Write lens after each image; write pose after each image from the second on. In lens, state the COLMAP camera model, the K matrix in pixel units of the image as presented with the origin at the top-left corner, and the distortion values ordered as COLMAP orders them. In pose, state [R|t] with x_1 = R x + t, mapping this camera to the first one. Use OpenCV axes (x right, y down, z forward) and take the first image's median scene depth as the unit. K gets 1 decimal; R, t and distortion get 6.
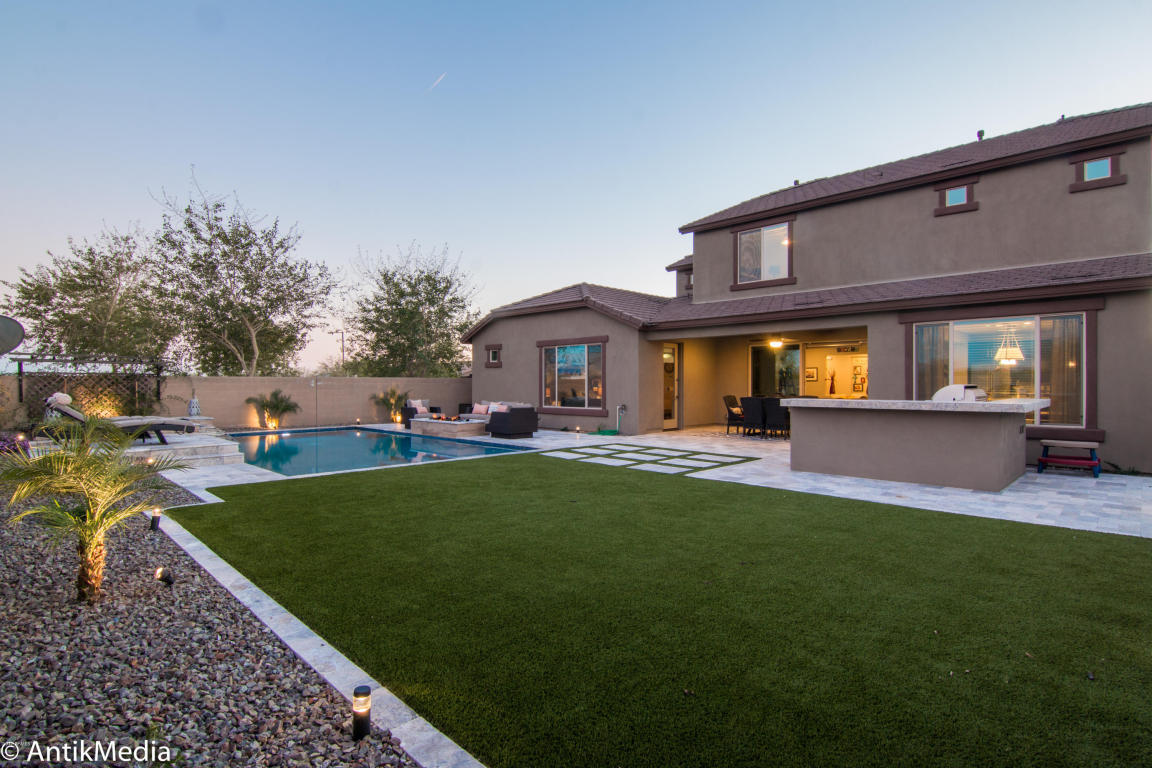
lens RADIAL K [[600.9, 0, 576.0], [0, 600.9, 384.0], [0, 0, 1]] dist [-0.002198, -0.000885]
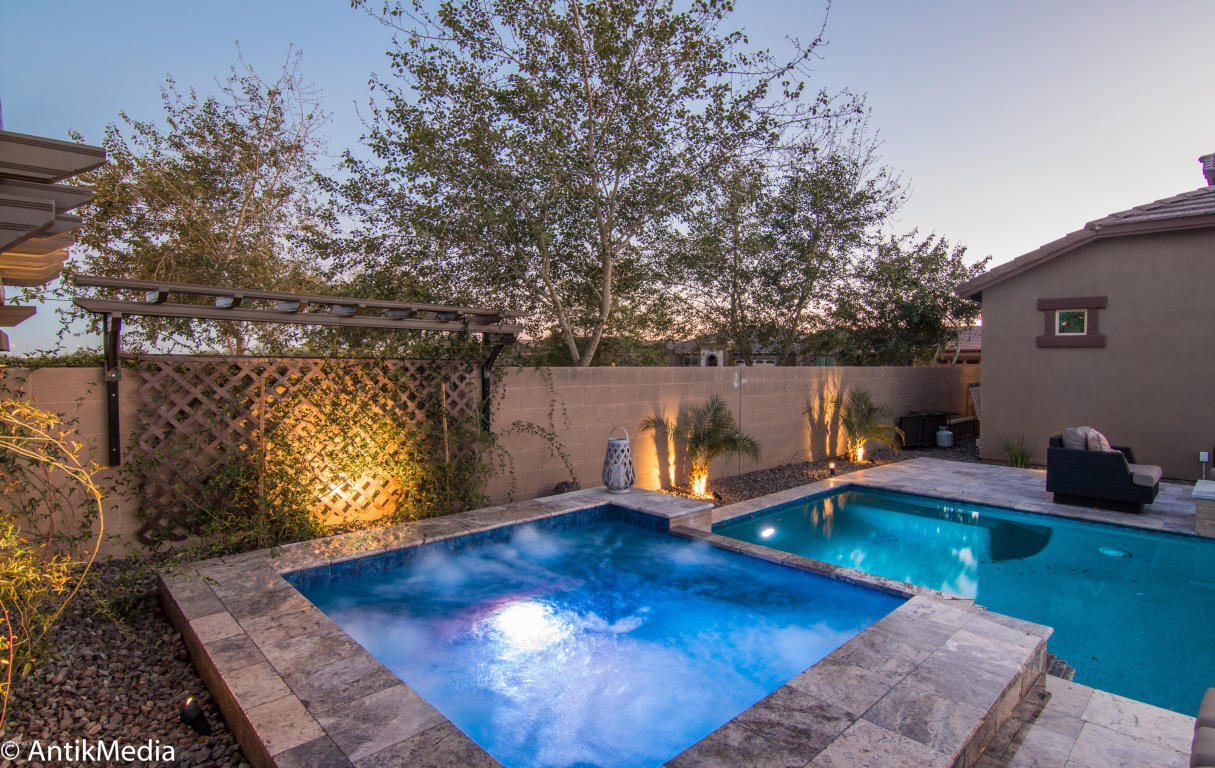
lens RADIAL K [[615.2, 0, 608.6], [0, 615.2, 382.5], [0, 0, 1]] dist [-0.002034, -0.000442]
pose [[0.999924, 0.008492, -0.008913, -0.557692], [-0.008198, 0.999439, 0.032478, -0.014274], [0.009184, -0.032403, 0.999433, 0.578050]]
